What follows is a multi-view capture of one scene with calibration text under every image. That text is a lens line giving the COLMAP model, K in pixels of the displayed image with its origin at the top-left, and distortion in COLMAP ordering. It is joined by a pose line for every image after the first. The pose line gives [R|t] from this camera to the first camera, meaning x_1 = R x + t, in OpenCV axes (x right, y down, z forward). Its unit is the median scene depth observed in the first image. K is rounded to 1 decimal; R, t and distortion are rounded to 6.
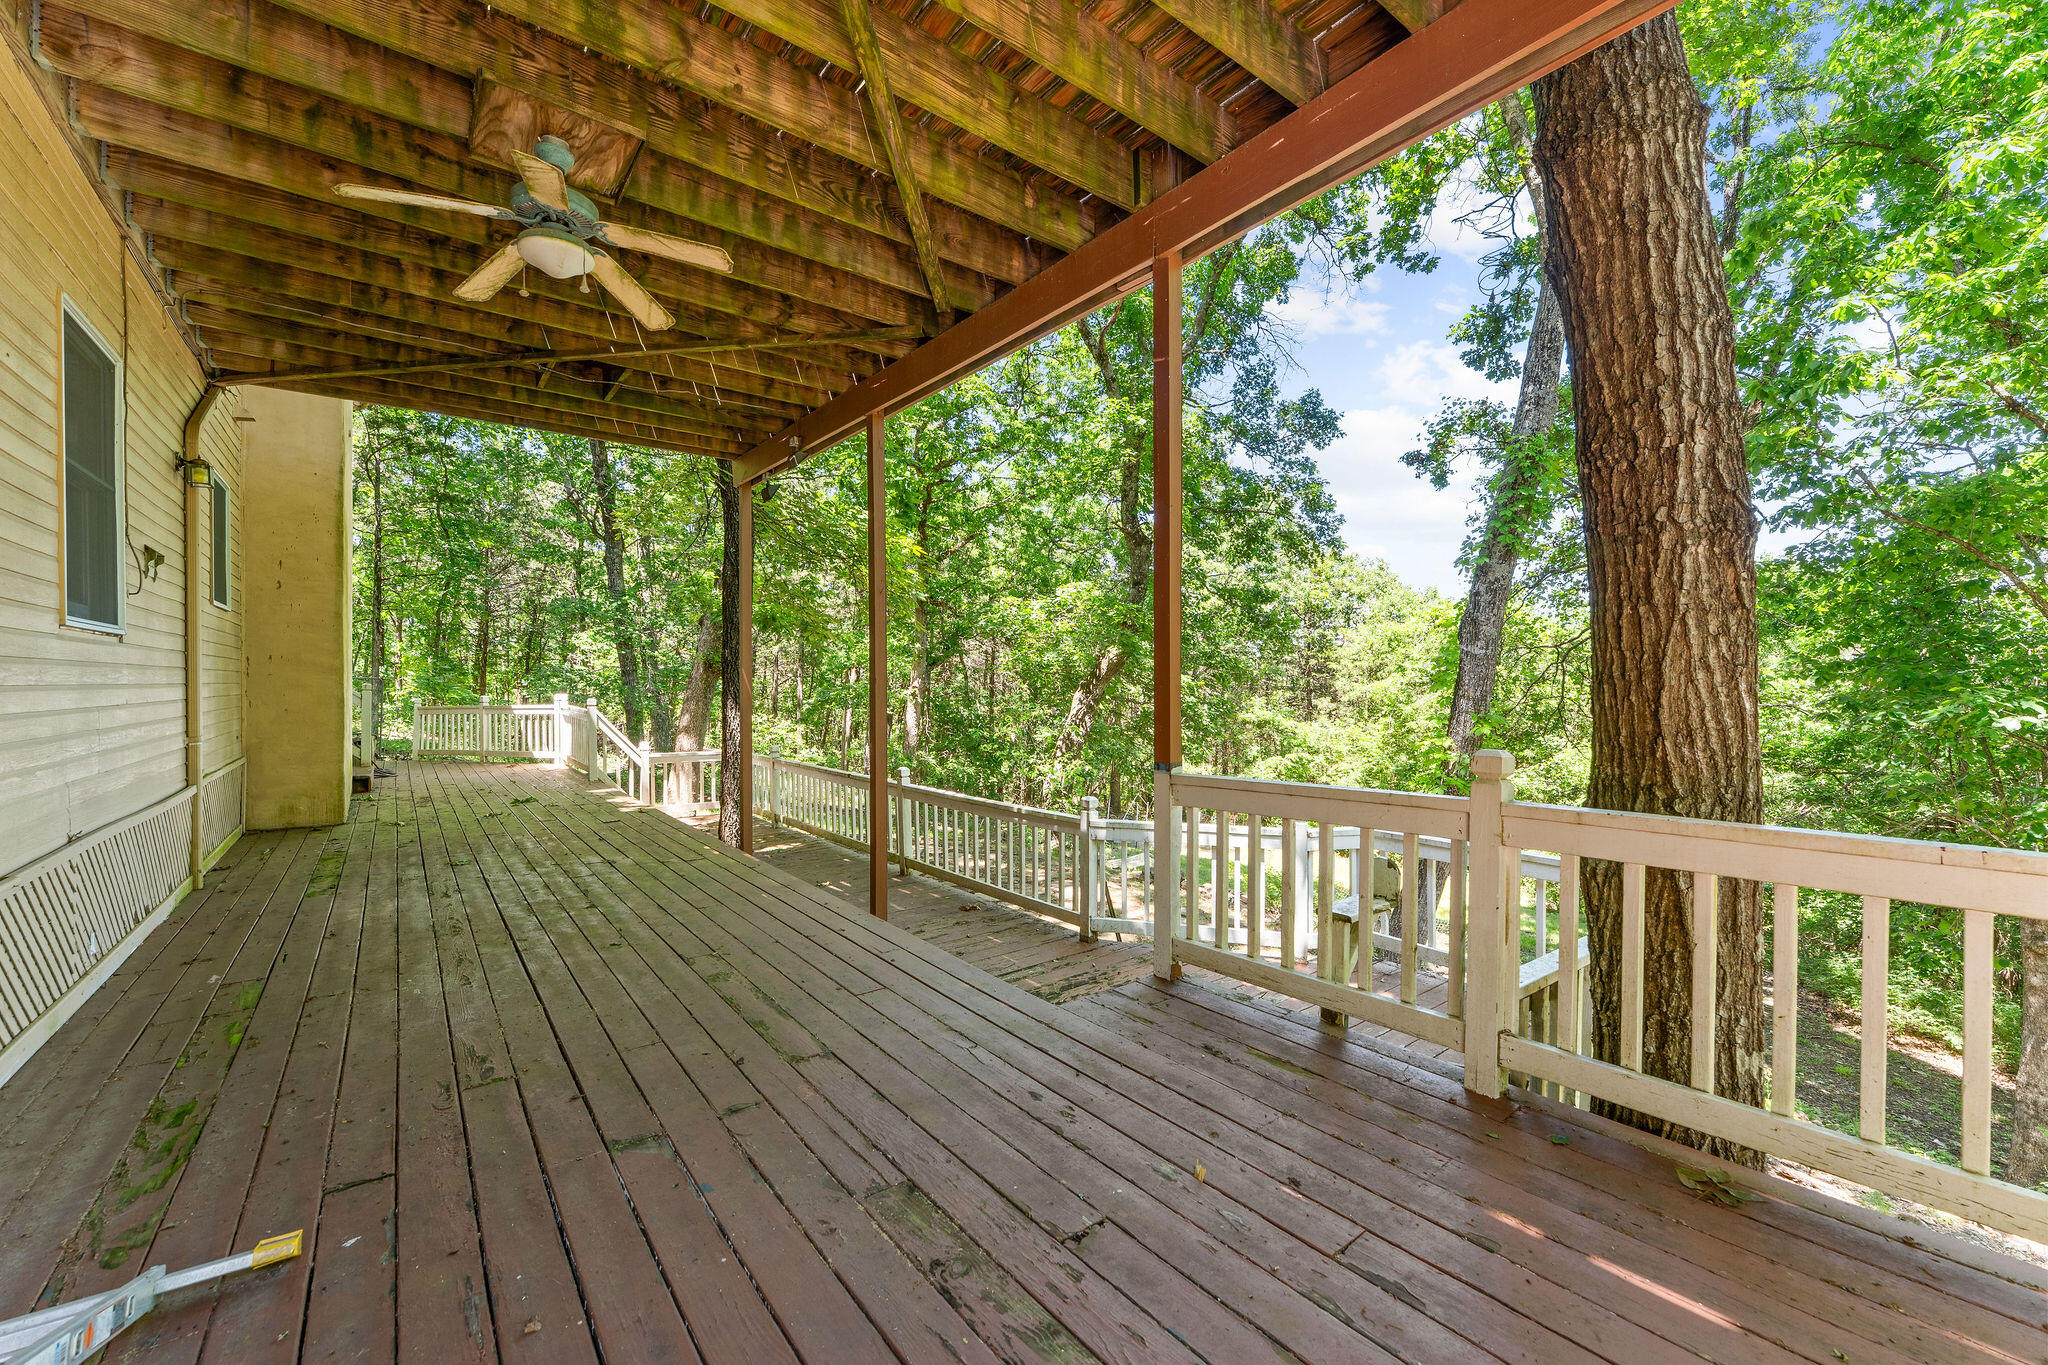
lens RADIAL K [[812.6, 0, 1021.3], [0, 812.6, 677.9], [0, 0, 1]] dist [-0.001866, -0.000008]
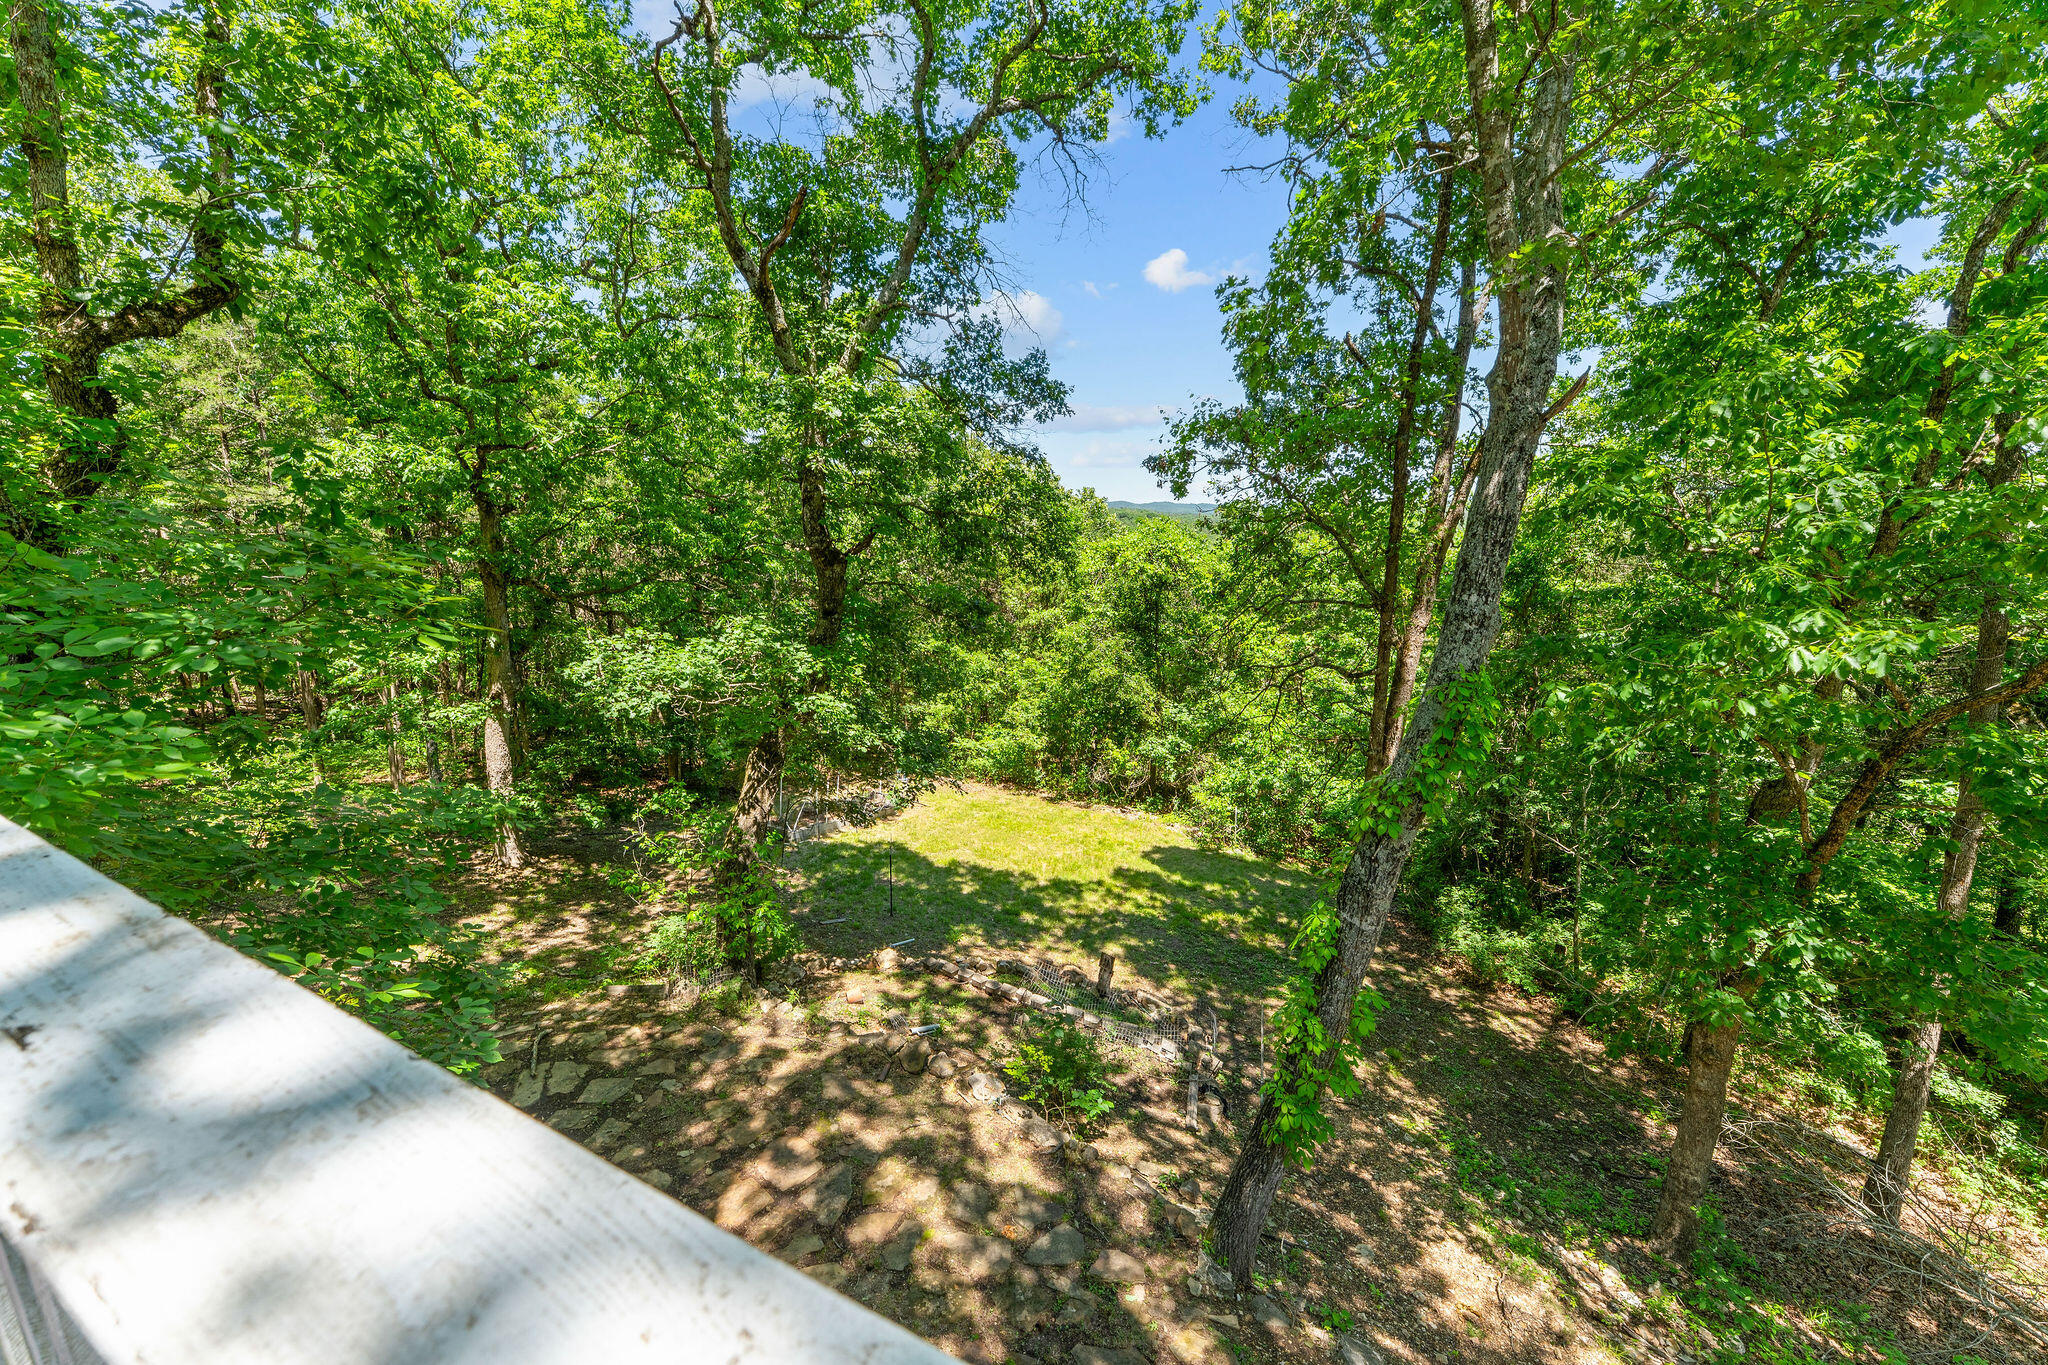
lens RADIAL K [[812.6, 0, 1021.2], [0, 812.6, 681.9], [0, 0, 1]] dist [-0.001866, -0.000008]
pose [[0.905447, -0.086136, 0.415628, -0.012833], [-0.001334, 0.978610, 0.205718, -0.202232], [-0.424457, -0.186821, 0.885965, 0.245360]]
